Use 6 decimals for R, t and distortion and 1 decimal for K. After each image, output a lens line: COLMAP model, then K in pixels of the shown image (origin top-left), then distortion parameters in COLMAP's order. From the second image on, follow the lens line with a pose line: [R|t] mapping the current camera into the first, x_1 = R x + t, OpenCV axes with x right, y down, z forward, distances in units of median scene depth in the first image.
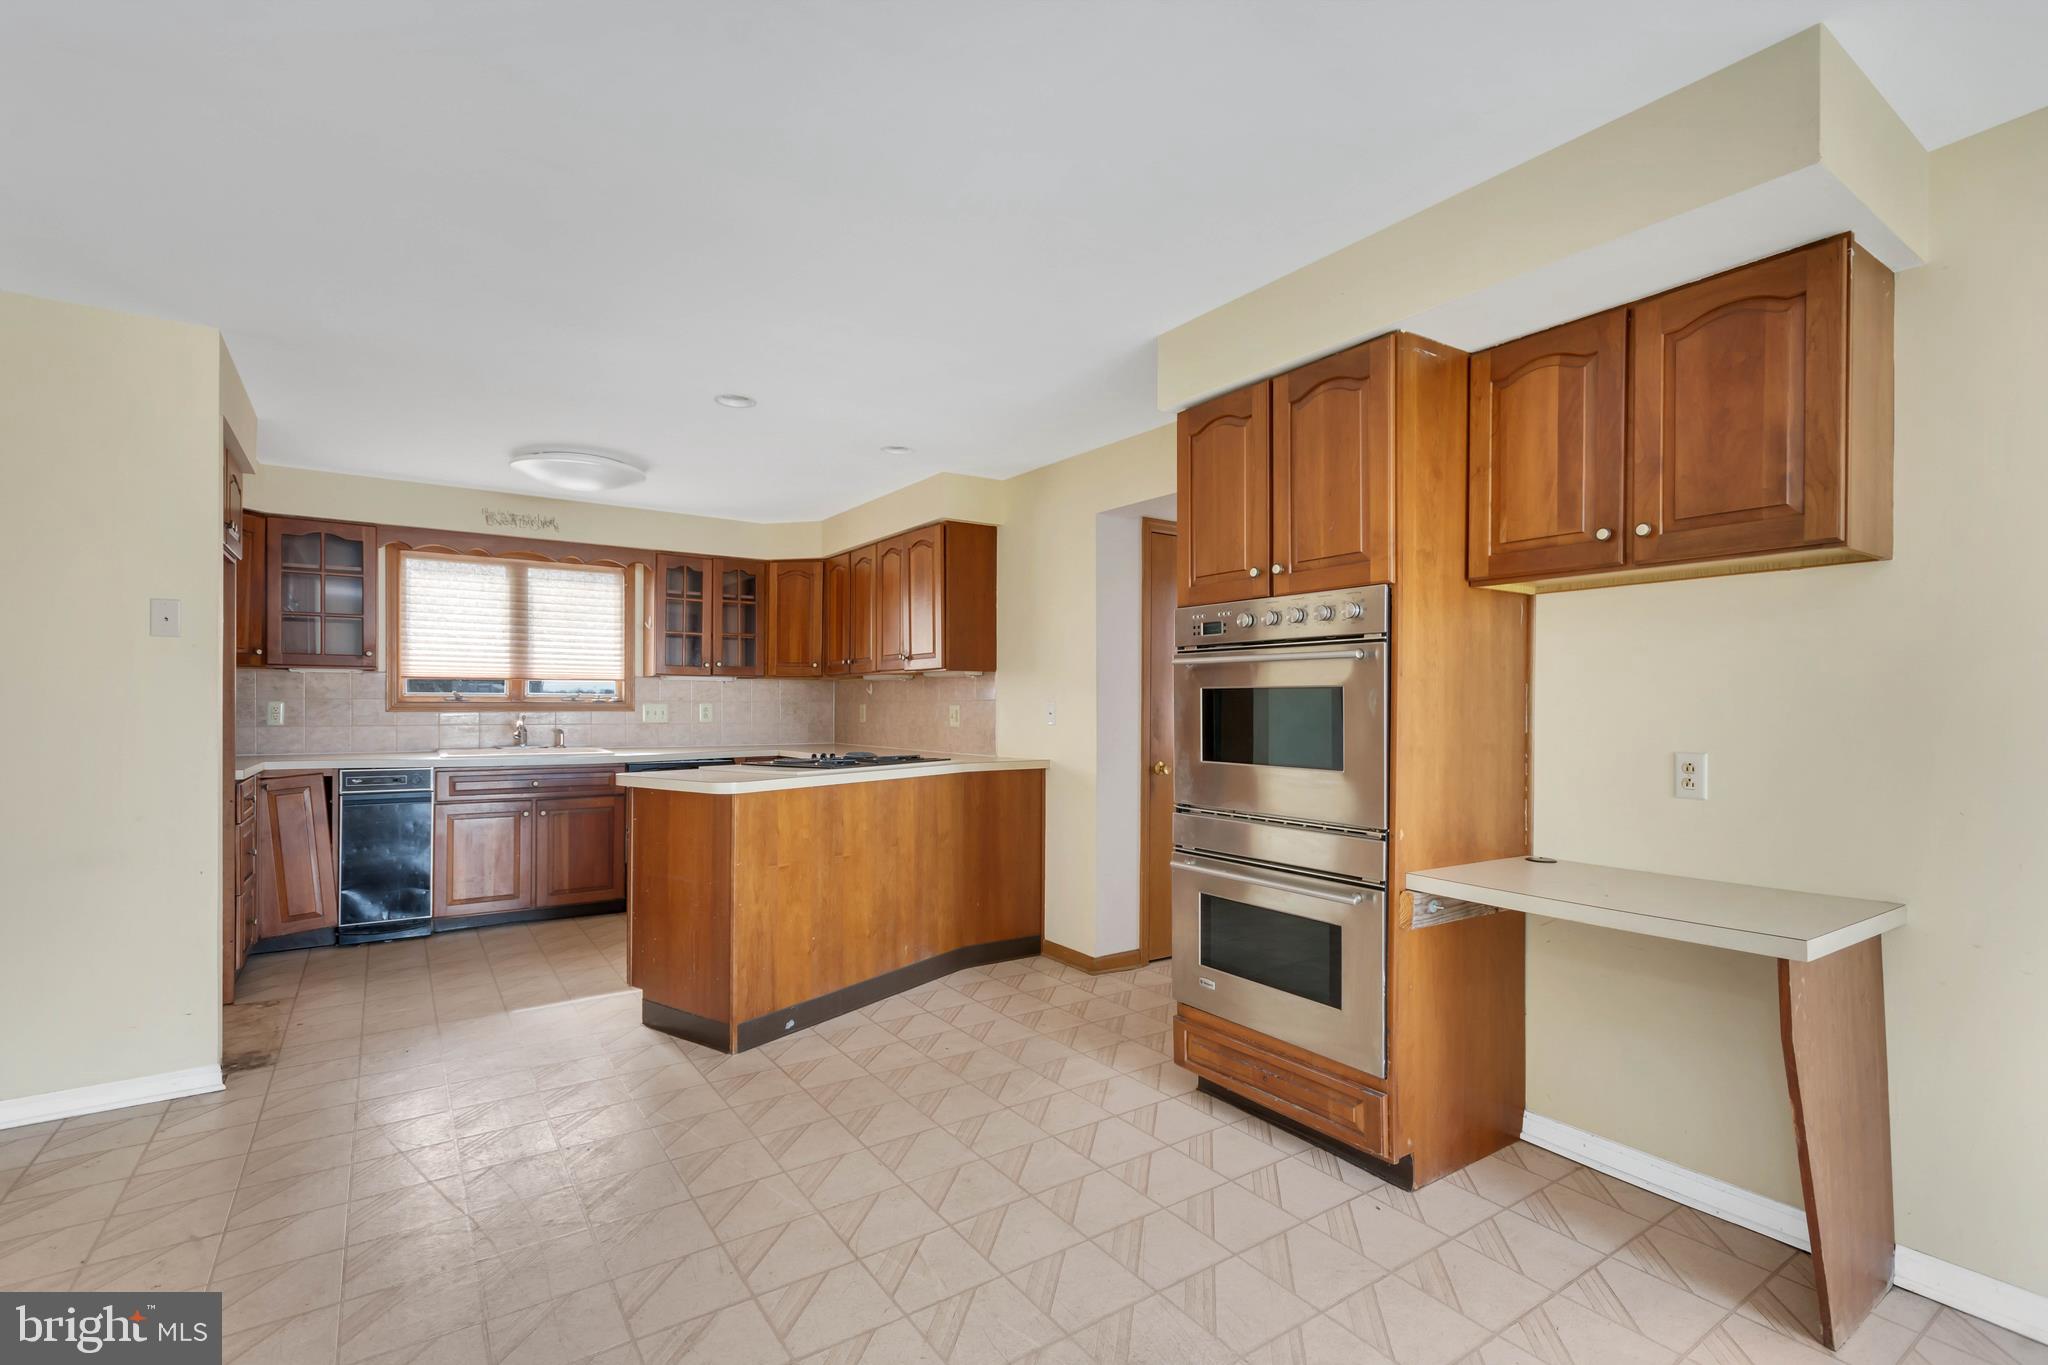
lens RADIAL K [[940.8, 0, 1035.2], [0, 940.8, 713.4], [0, 0, 1]] dist [0.002226, 0.000335]
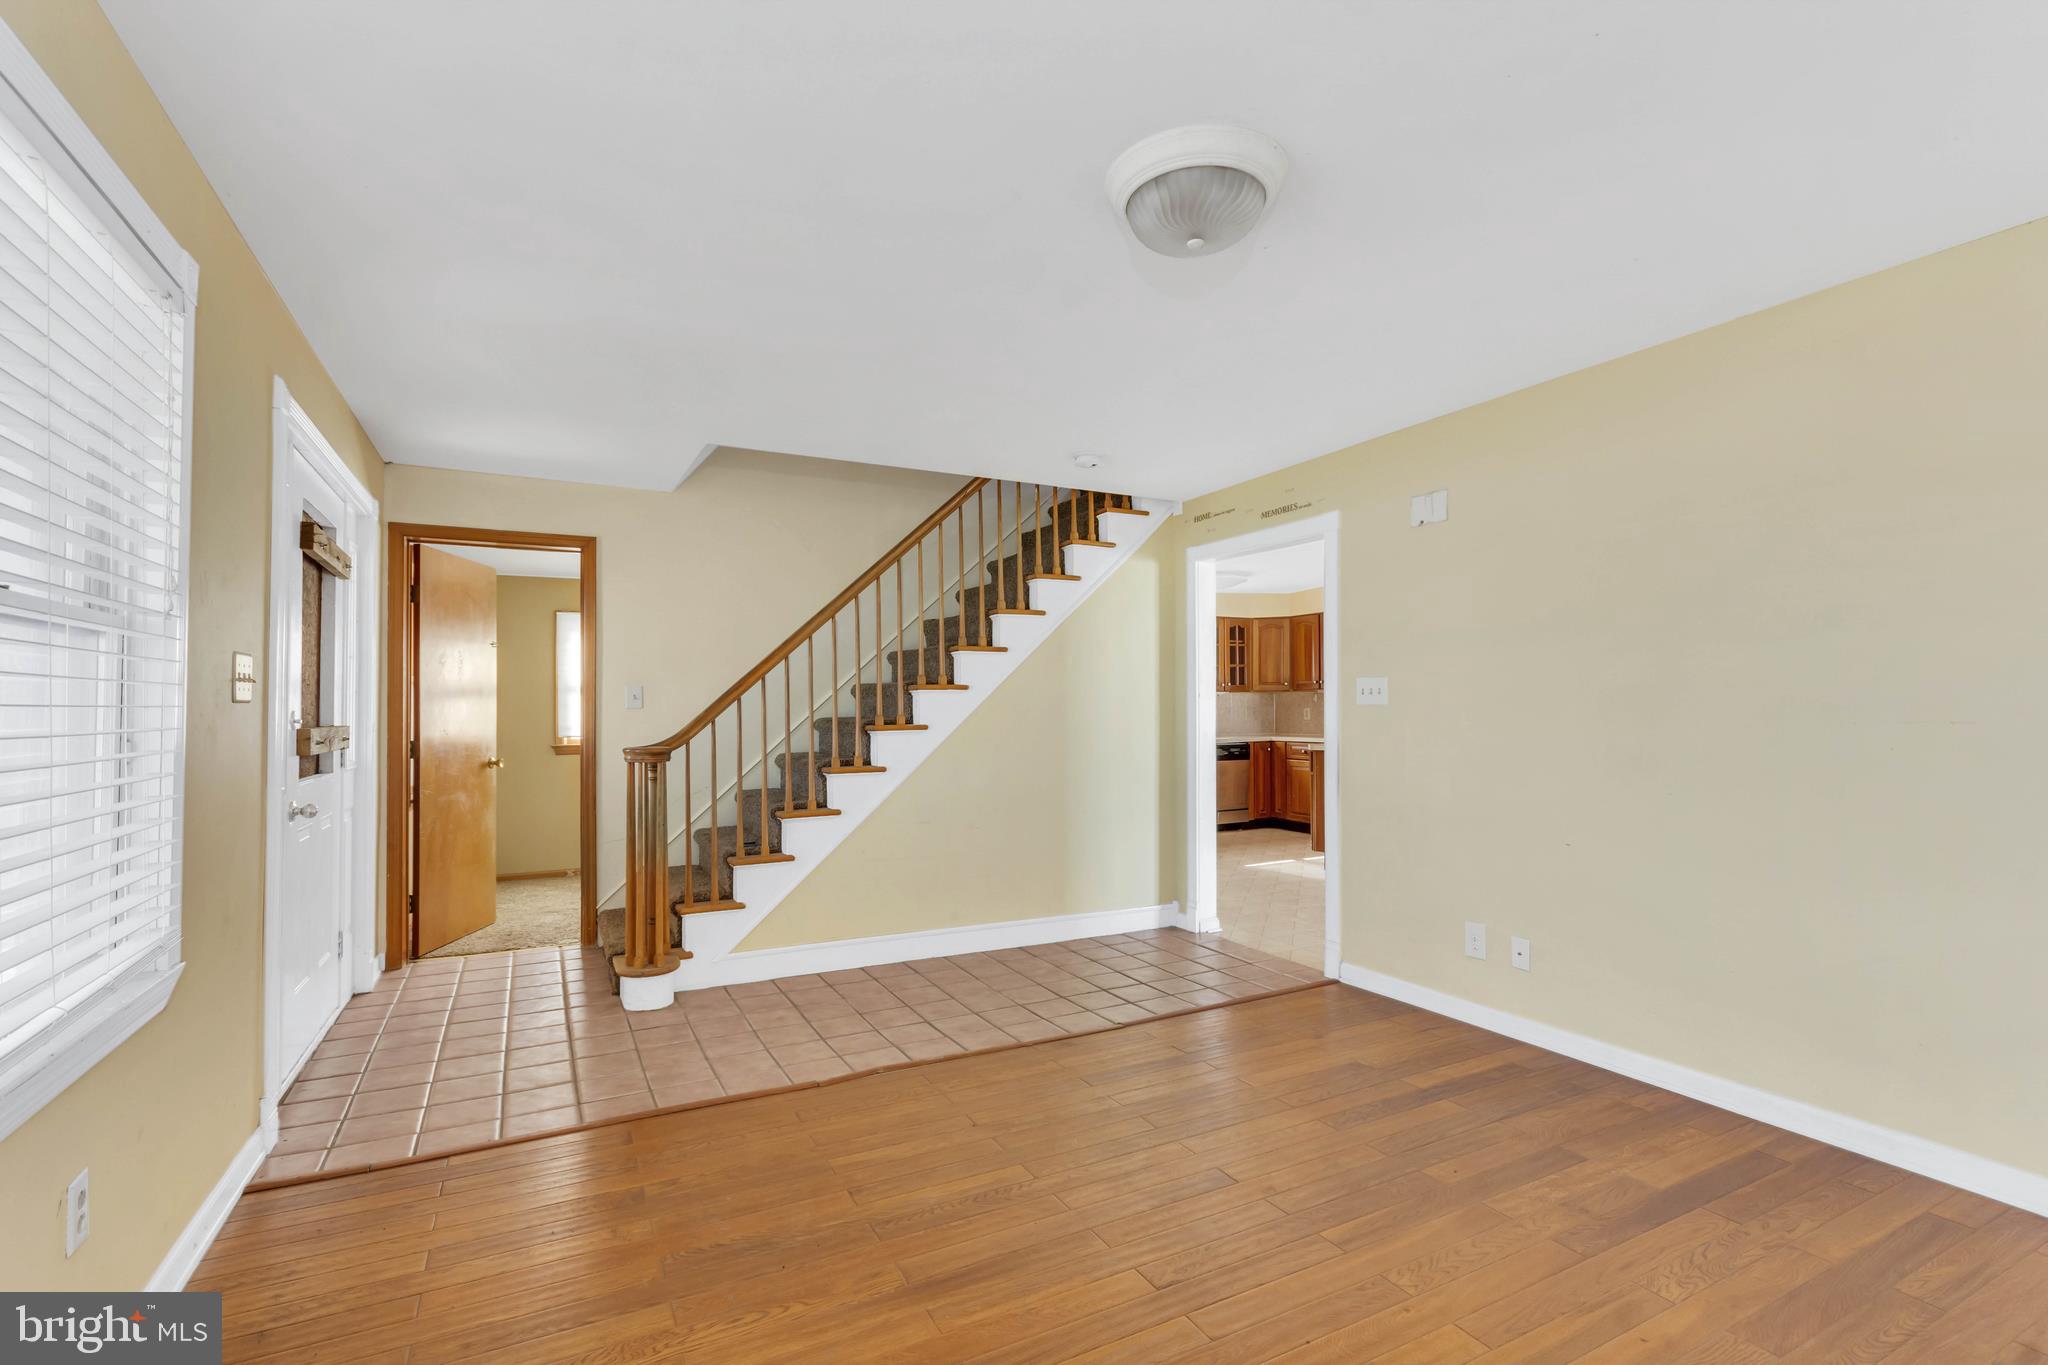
lens RADIAL K [[940.8, 0, 1035.2], [0, 940.8, 713.4], [0, 0, 1]] dist [0.002226, 0.000335]
pose [[0.993236, -0.011784, -0.115518, -0.547623], [0.011690, 0.999931, -0.001492, -0.004551], [0.115527, 0.000131, 0.993304, -0.730400]]
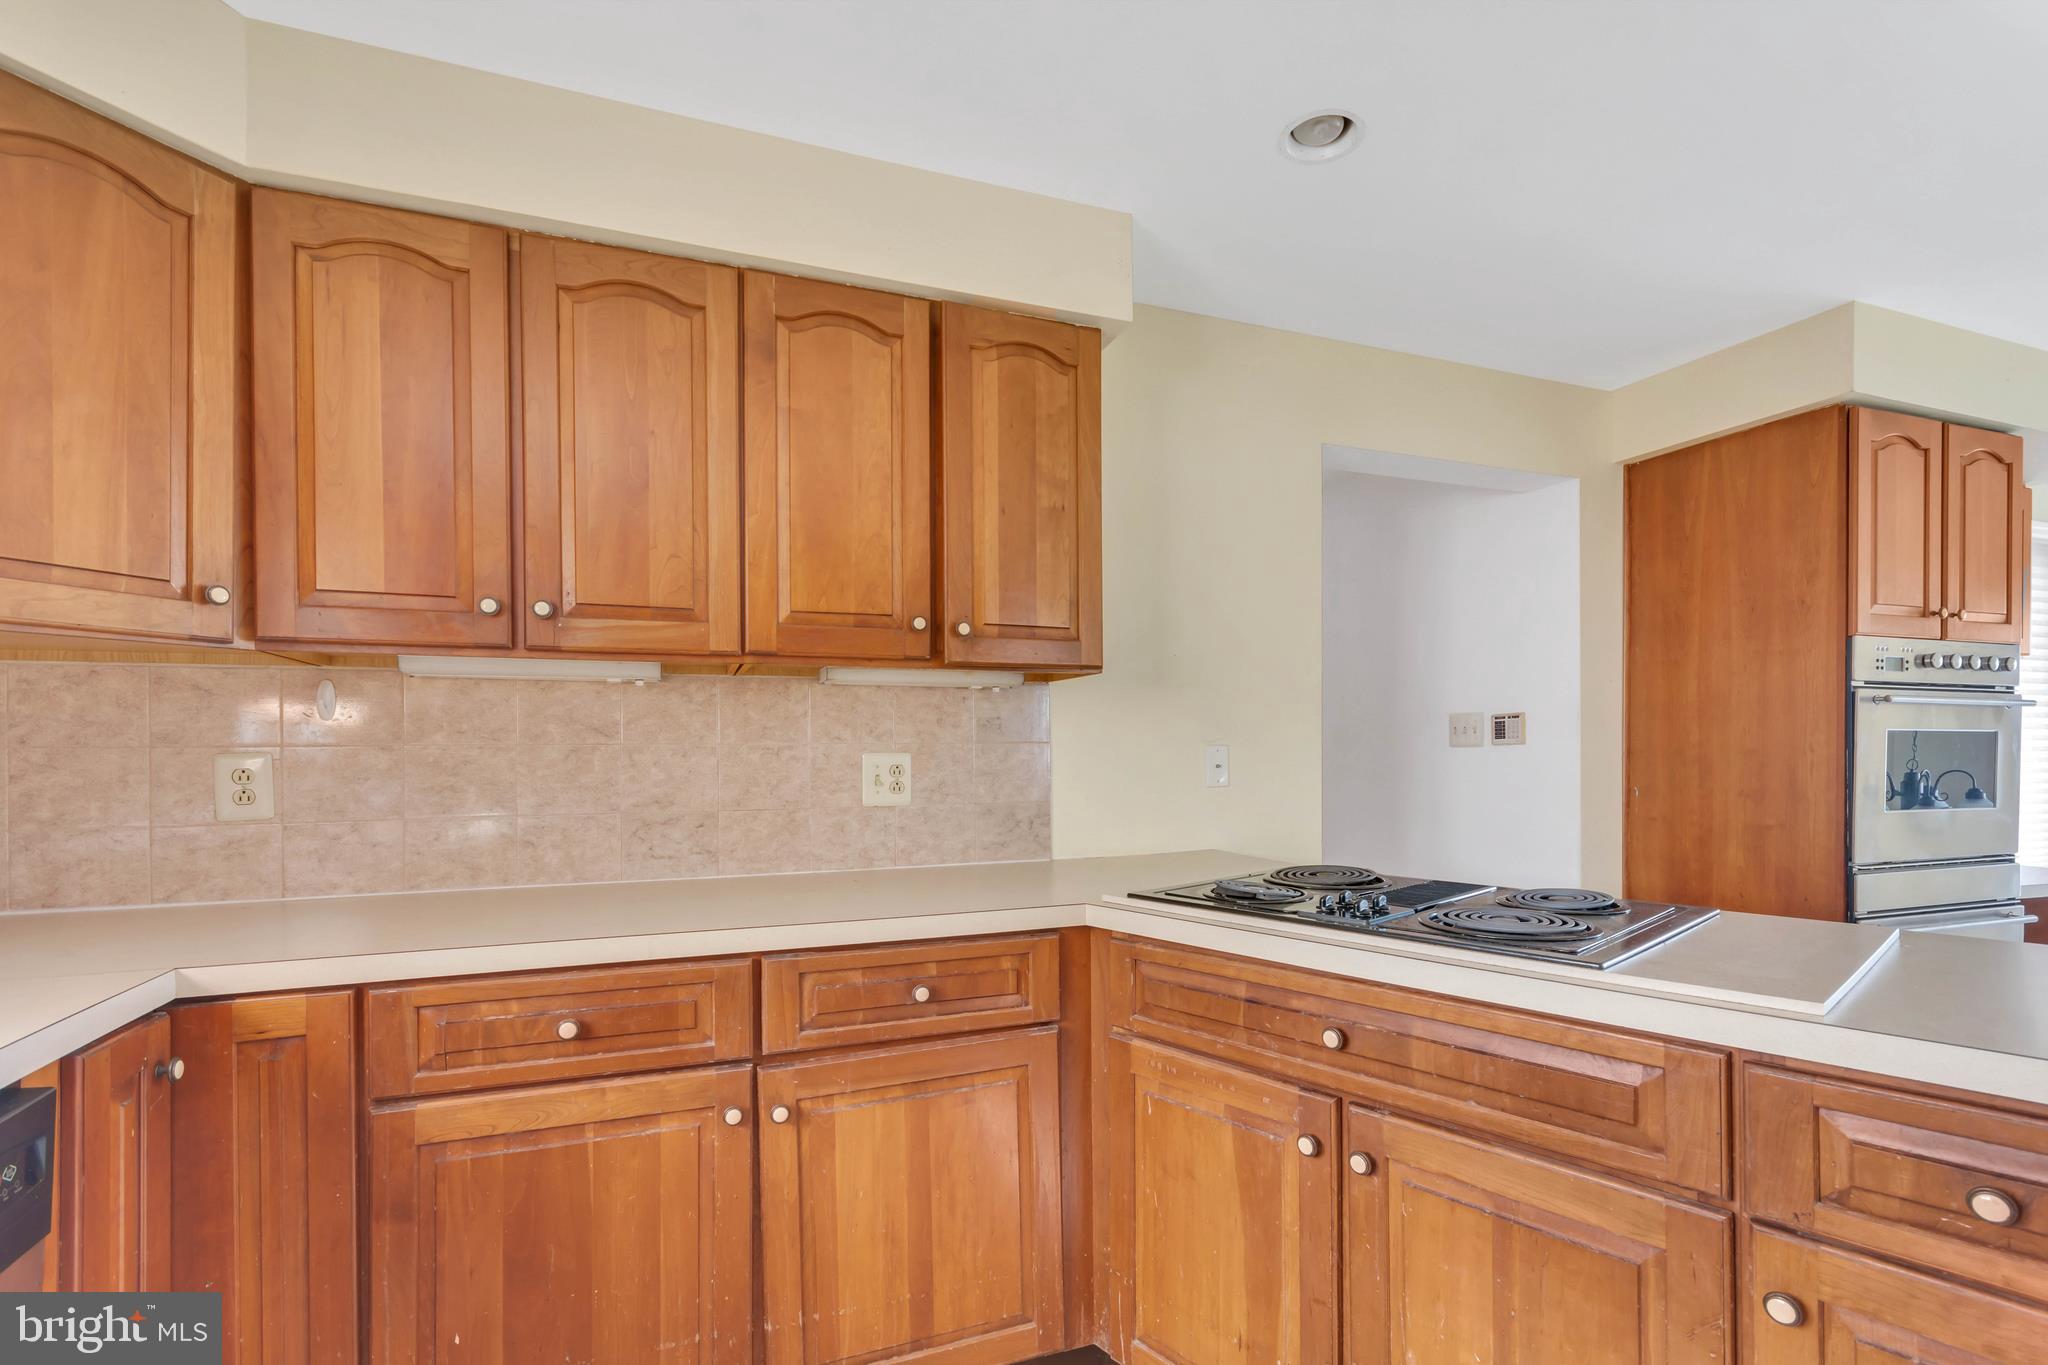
lens RADIAL K [[949.5, 0, 1022.4], [0, 949.5, 757.9], [0, 0, 1]] dist [0.008700, 0.000162]
pose [[0.228658, -0.008663, 0.973468, -0.494679], [0.012769, 0.999901, 0.005899, -0.008924], [-0.973423, 0.011081, 0.228746, 0.866998]]
